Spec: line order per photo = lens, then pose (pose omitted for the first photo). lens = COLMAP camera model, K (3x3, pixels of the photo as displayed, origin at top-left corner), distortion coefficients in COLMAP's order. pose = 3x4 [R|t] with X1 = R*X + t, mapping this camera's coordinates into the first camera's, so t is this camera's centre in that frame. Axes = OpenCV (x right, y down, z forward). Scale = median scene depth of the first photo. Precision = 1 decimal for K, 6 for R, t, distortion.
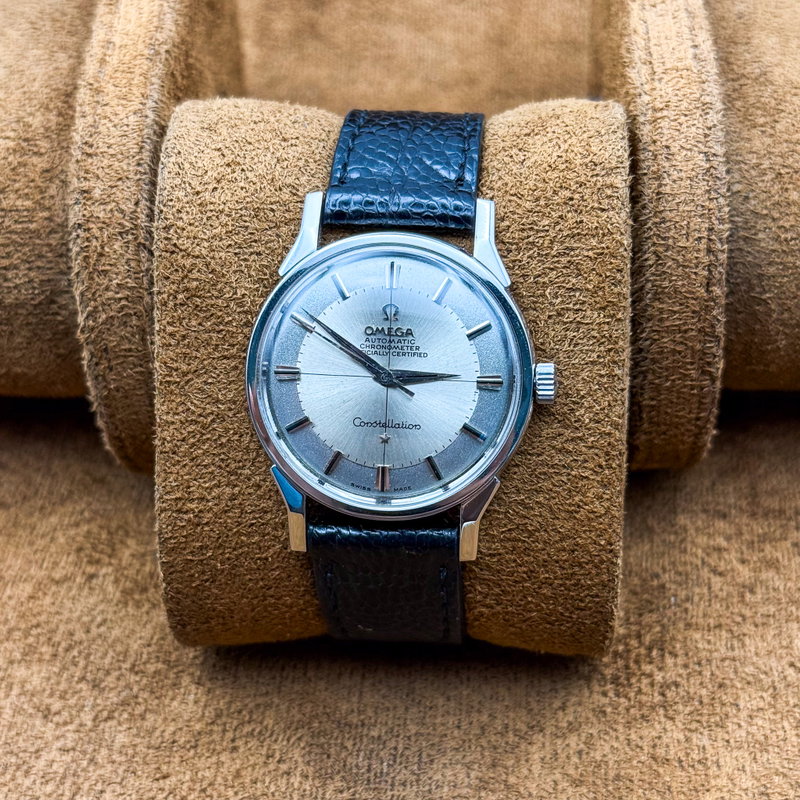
lens RADIAL K [[1642.9, 0, 400.7], [0, 1642.9, 398.6], [0, 0, 1]] dist [0.112026, 0.000000]
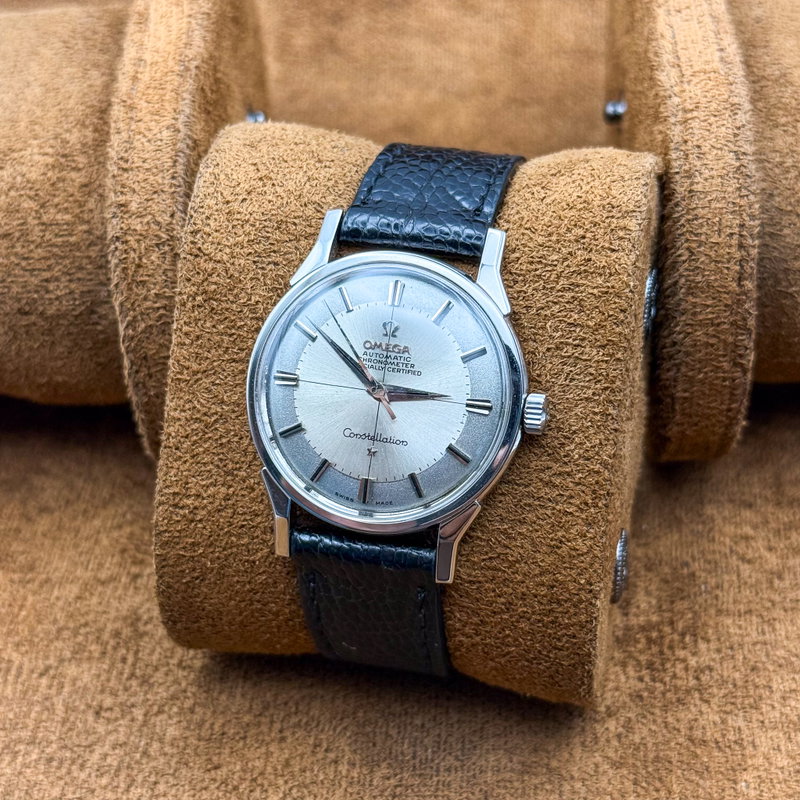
lens RADIAL K [[1642.9, 0, 398.0], [0, 1642.9, 404.5], [0, 0, 1]] dist [0.112026, 0.000000]
pose [[0.986627, 0.099453, -0.129139, 0.131049], [-0.108459, 0.991995, -0.064673, 0.057989], [0.121673, 0.077814, 0.989515, -0.005996]]
